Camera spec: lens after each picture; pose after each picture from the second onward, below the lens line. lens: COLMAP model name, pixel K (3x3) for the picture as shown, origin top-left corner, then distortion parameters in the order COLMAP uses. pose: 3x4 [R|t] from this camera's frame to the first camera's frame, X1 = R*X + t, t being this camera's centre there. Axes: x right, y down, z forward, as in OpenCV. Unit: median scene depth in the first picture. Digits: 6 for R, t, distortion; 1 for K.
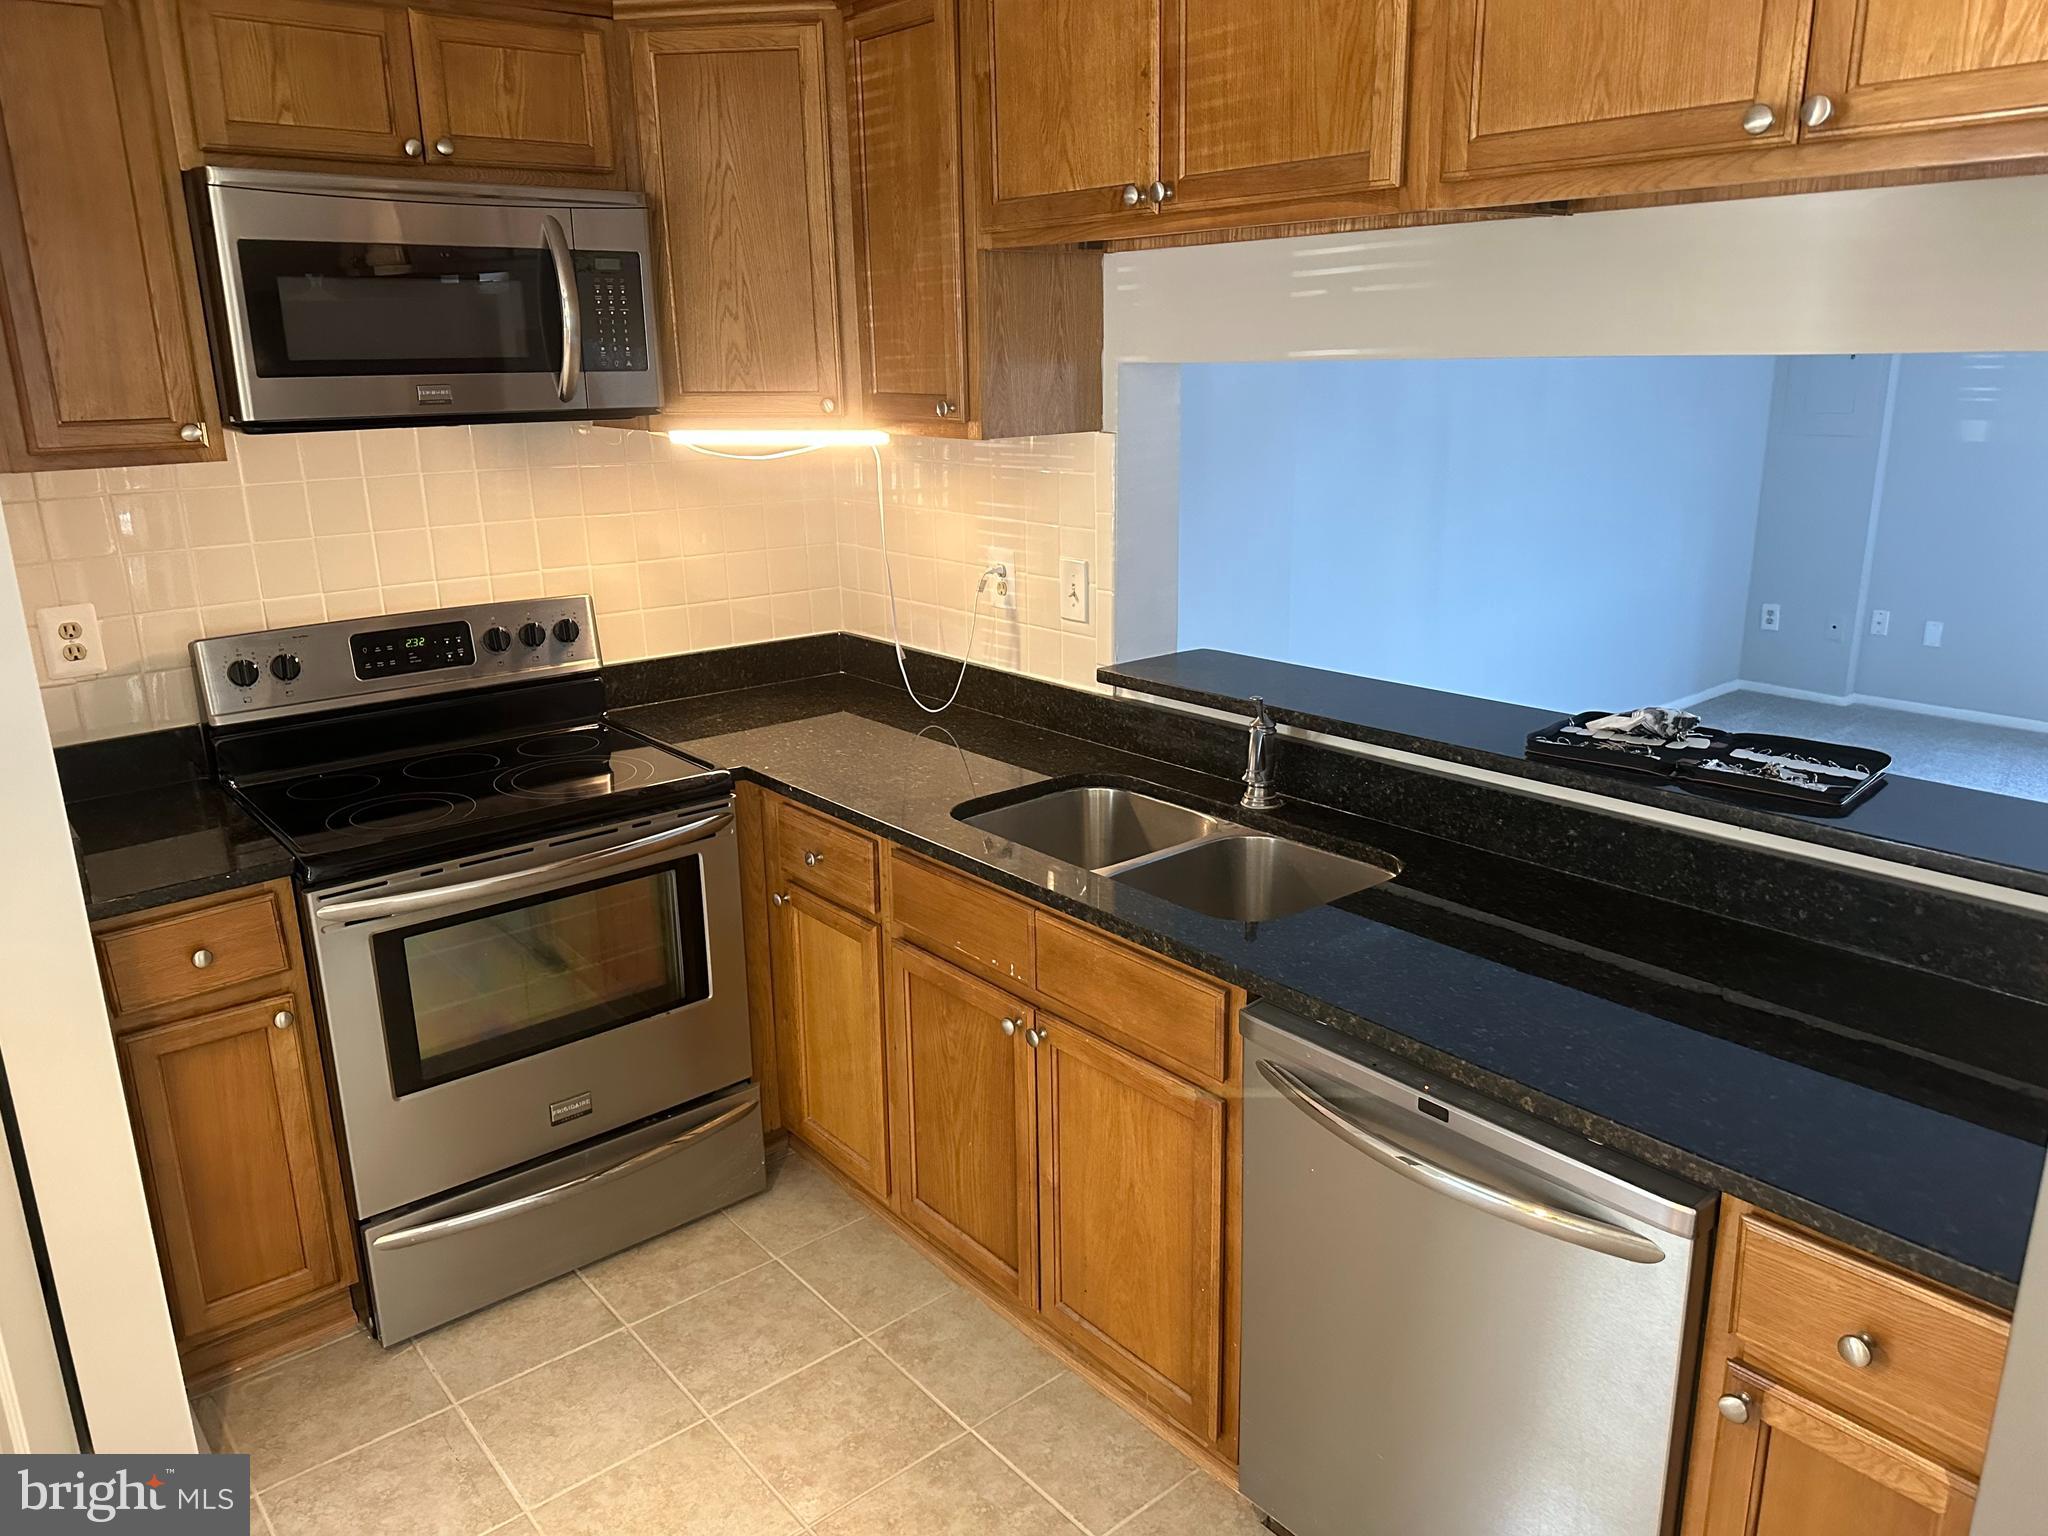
lens RADIAL K [[1475.5, 0, 1024.0], [0, 1475.5, 768.0], [0, 0, 1]] dist [0.063169, -0.070140]
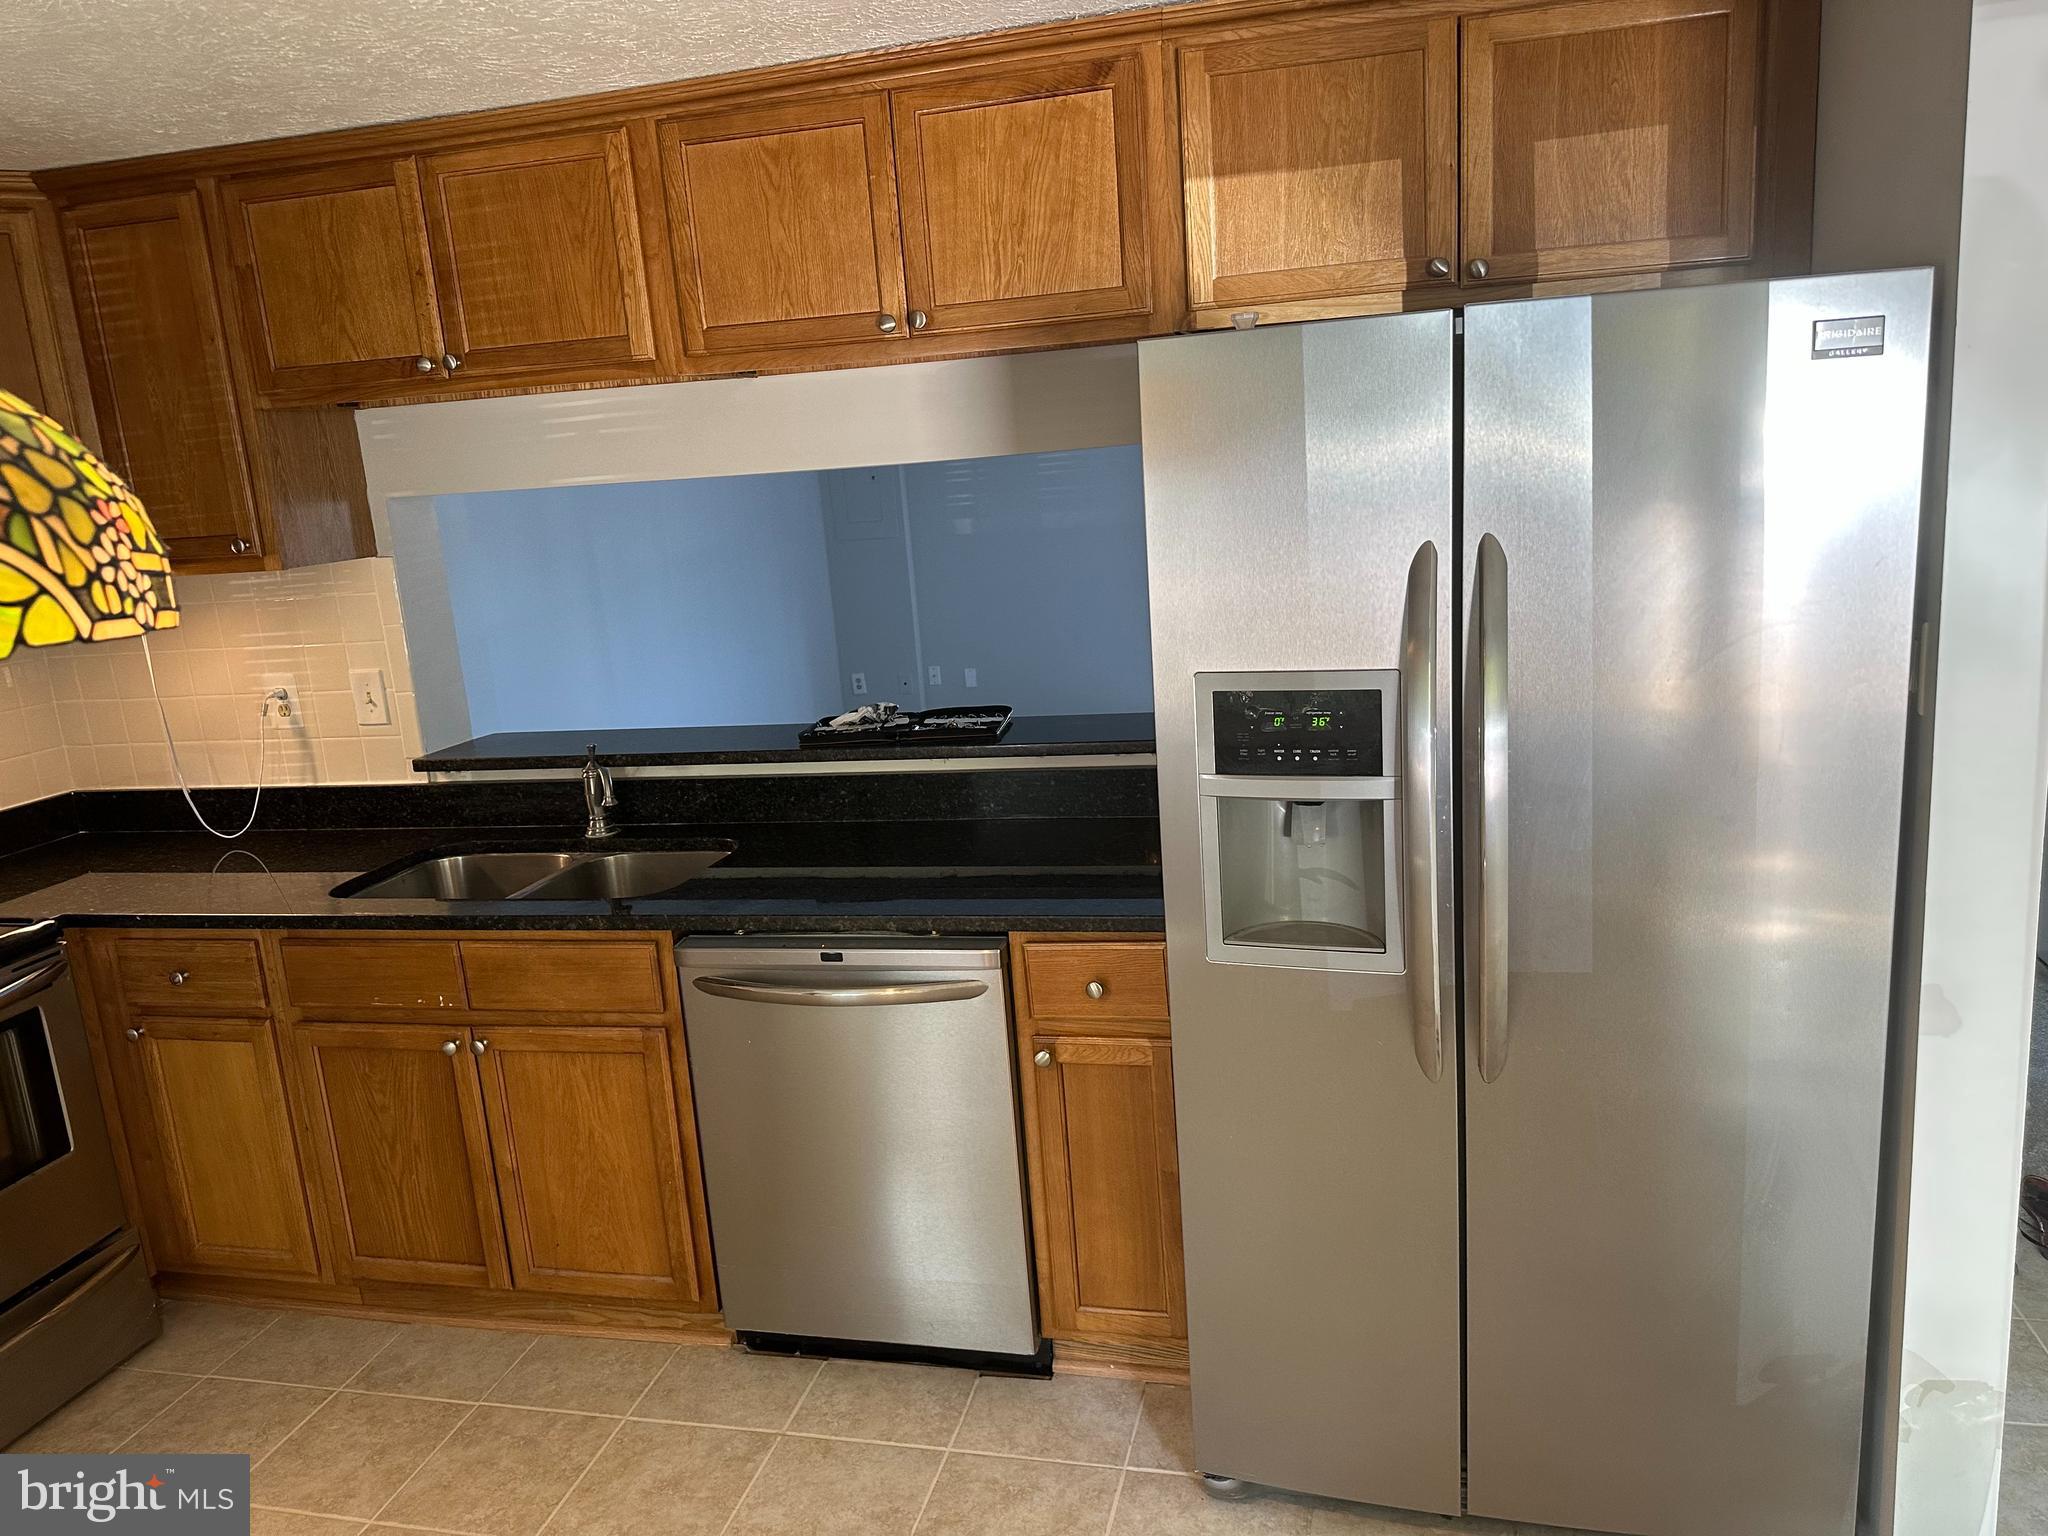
lens RADIAL K [[1475.5, 0, 1024.0], [0, 1475.5, 768.0], [0, 0, 1]] dist [0.063169, -0.070140]
pose [[0.821067, -0.174466, 0.543516, -0.241740], [0.217221, 0.976009, -0.014853, 0.074256], [-0.527885, 0.130259, 0.839267, -0.270496]]
